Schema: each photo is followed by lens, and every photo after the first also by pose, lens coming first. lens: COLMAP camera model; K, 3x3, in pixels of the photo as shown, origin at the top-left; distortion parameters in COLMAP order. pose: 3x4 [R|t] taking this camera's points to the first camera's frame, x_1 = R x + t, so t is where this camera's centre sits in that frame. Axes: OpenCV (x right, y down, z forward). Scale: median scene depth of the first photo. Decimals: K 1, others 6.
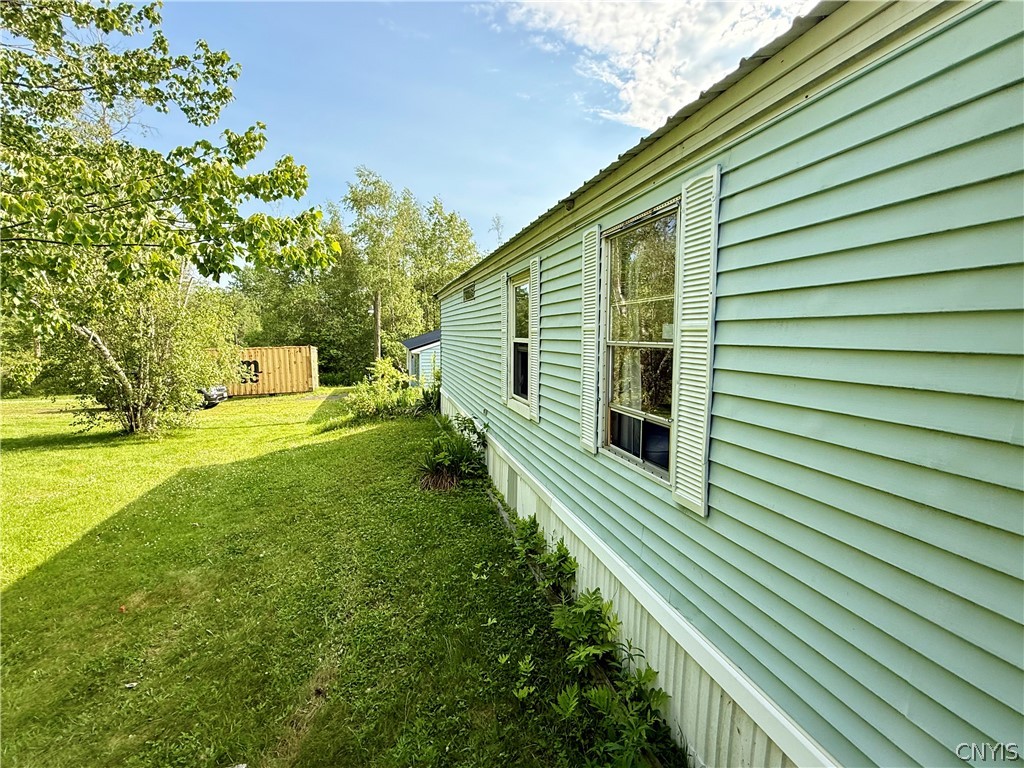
lens RADIAL K [[469.6, 0, 509.7], [0, 469.6, 385.3], [0, 0, 1]] dist [0.006084, 0.000112]
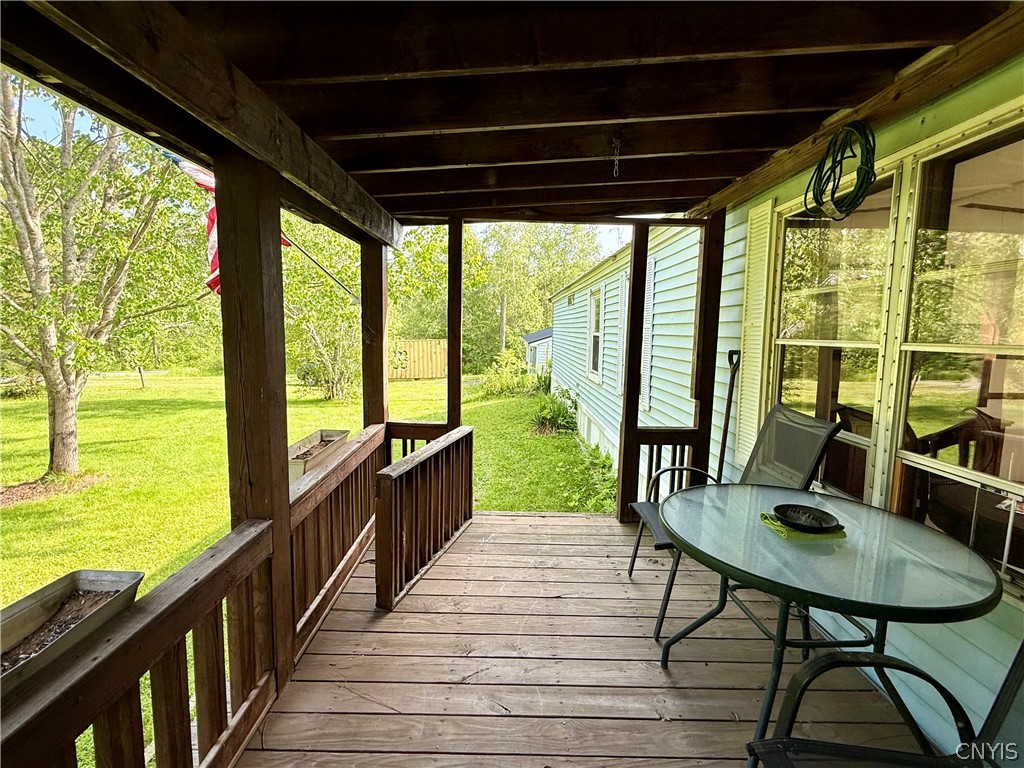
lens RADIAL K [[469.6, 0, 512.3], [0, 469.6, 379.6], [0, 0, 1]] dist [0.006084, 0.000112]
pose [[0.969286, 0.033088, -0.243701, 0.061707], [-0.034110, 0.999418, 0.000028, 0.028696], [0.243560, 0.008285, 0.969850, -0.254136]]
